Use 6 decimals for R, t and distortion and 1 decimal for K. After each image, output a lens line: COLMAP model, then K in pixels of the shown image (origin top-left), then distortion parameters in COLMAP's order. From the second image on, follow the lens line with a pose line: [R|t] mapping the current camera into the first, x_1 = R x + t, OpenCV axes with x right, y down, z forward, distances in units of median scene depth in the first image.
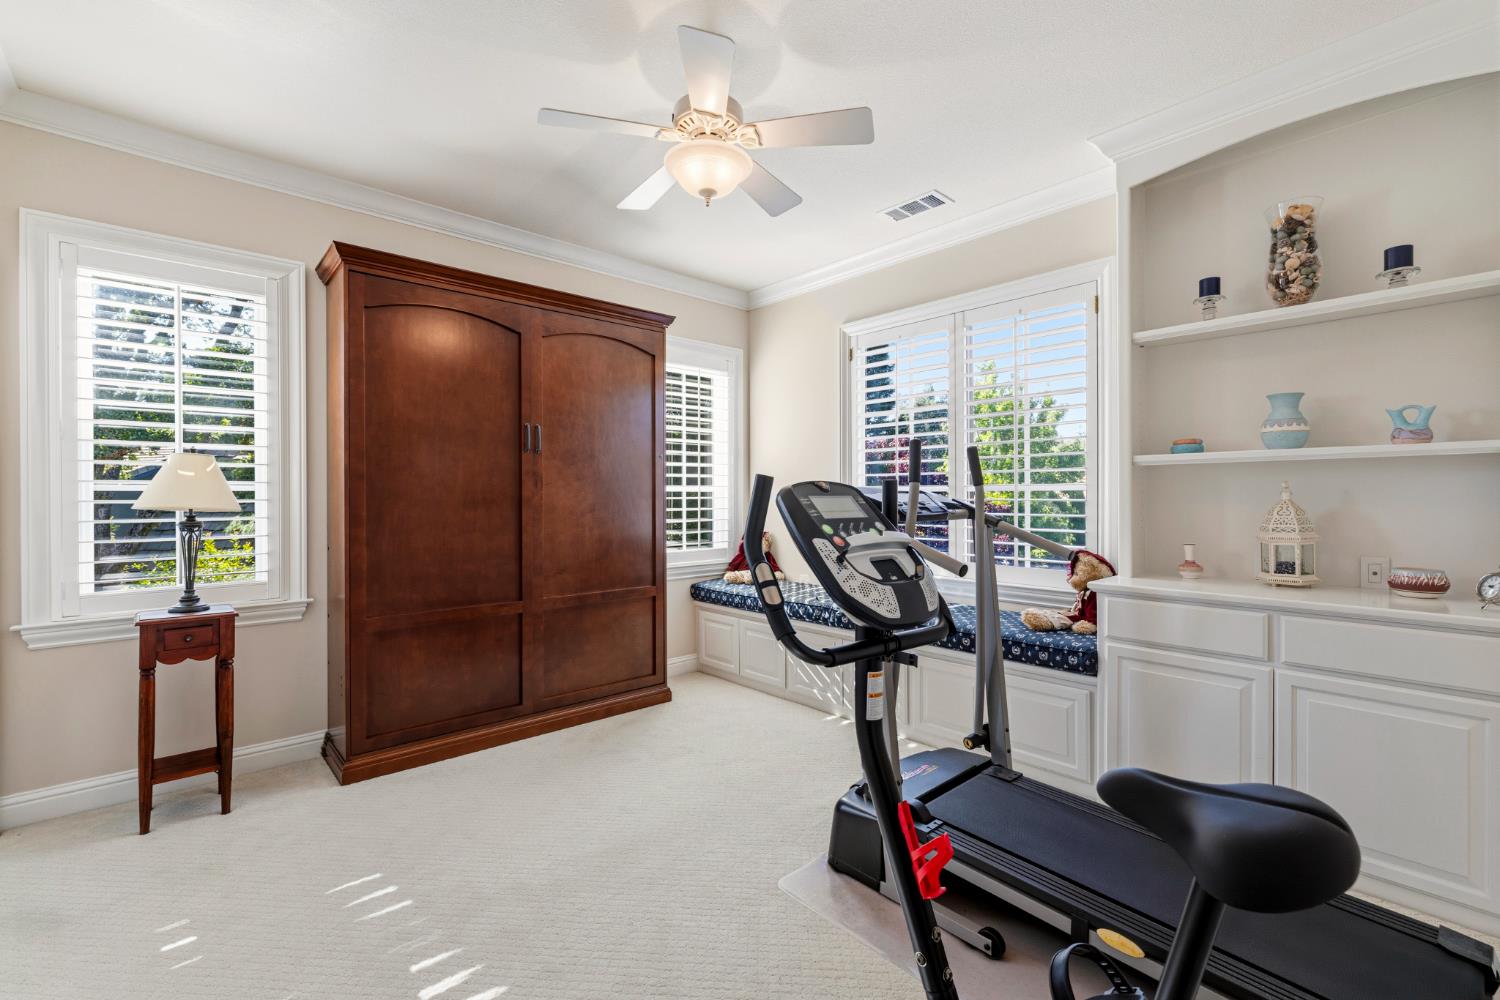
lens RADIAL K [[652.4, 0, 746.2], [0, 652.4, 494.8], [0, 0, 1]] dist [0.002869, -0.000452]
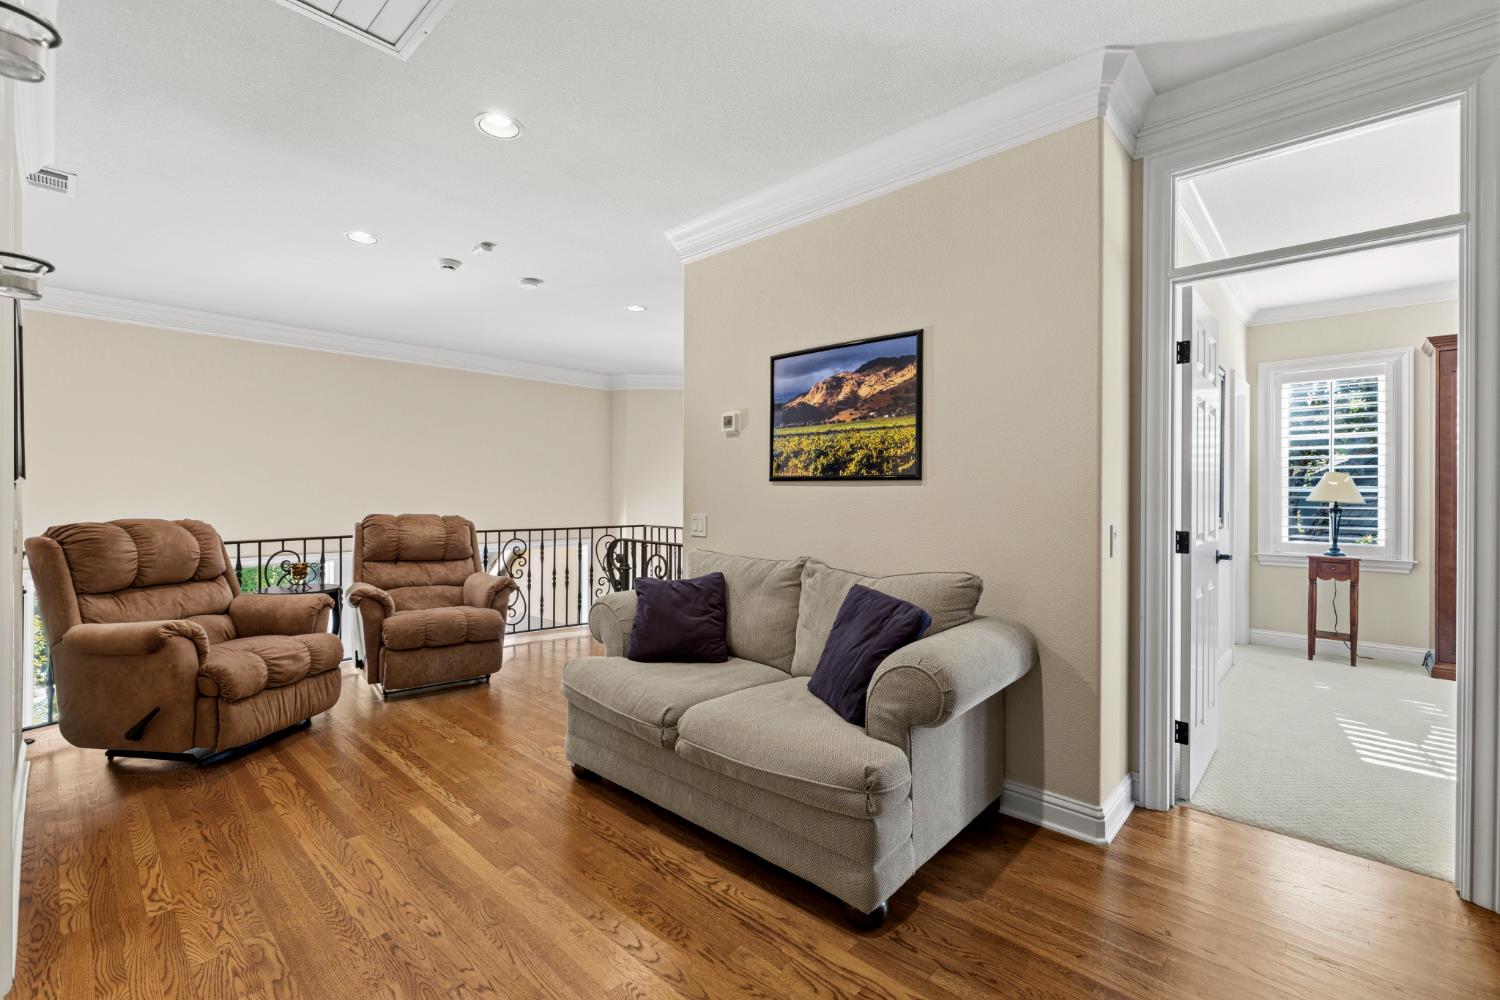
lens RADIAL K [[652.4, 0, 746.3], [0, 652.4, 494.8], [0, 0, 1]] dist [0.002869, -0.000452]
pose [[0.091809, 0.001864, -0.995775, 0.851069], [-0.007664, 0.999970, 0.001165, 0.013034], [0.995747, 0.007525, 0.091820, -0.846751]]
